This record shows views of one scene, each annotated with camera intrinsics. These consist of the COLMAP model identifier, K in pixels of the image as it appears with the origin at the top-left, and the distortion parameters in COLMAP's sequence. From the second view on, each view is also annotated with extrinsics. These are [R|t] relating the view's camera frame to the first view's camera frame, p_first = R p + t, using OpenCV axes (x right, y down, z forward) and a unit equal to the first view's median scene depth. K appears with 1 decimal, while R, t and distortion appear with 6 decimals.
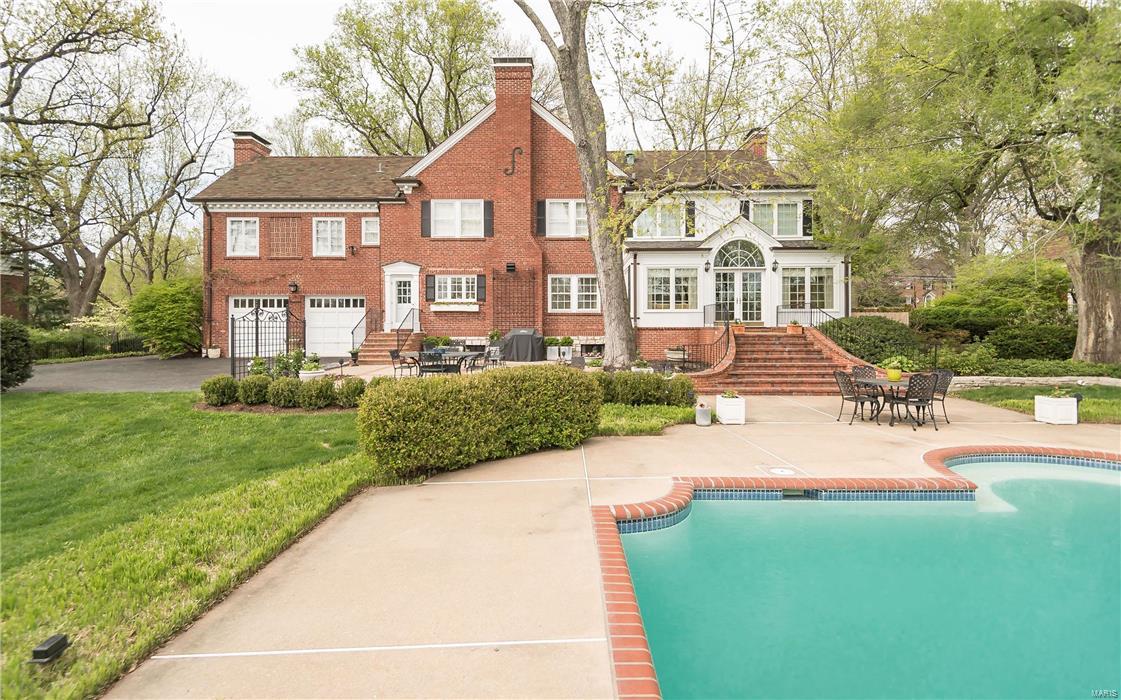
lens RADIAL K [[503.2, 0, 563.7], [0, 503.2, 323.4], [0, 0, 1]] dist [0.025592, -0.004423]
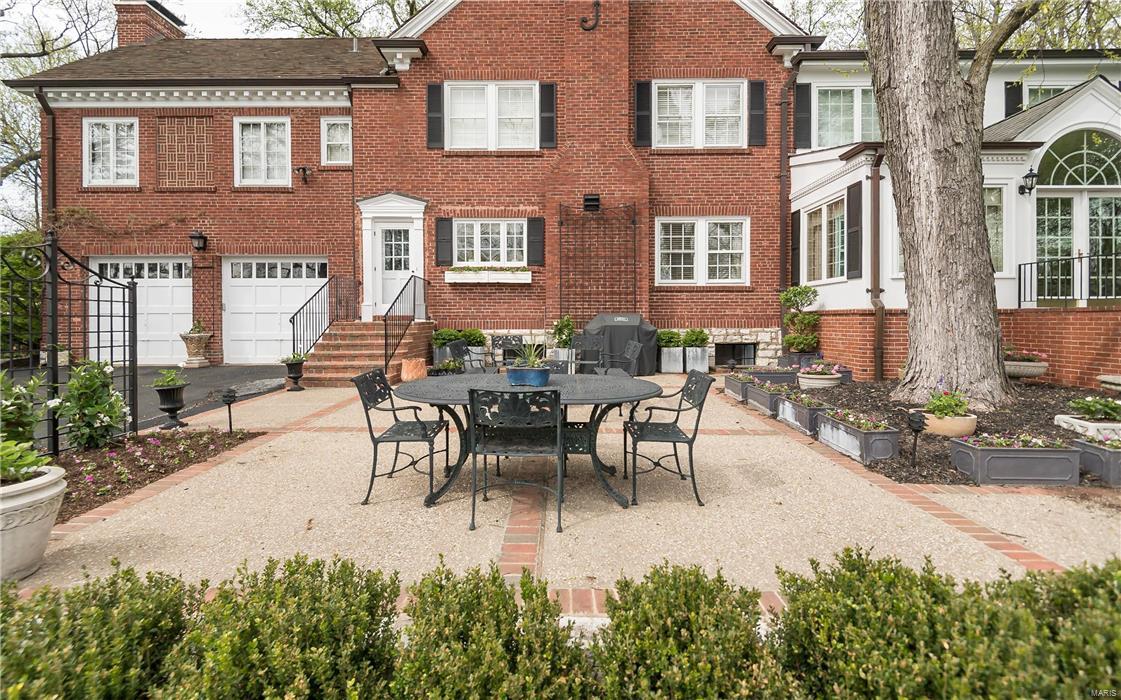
lens RADIAL K [[526.5, 0, 557.2], [0, 526.5, 321.2], [0, 0, 1]] dist [0.019507, -0.004582]
pose [[0.999993, -0.000413, -0.003711, -0.137308], [0.000449, 0.999954, 0.009568, 0.011977], [0.003707, -0.009570, 0.999947, 0.418461]]
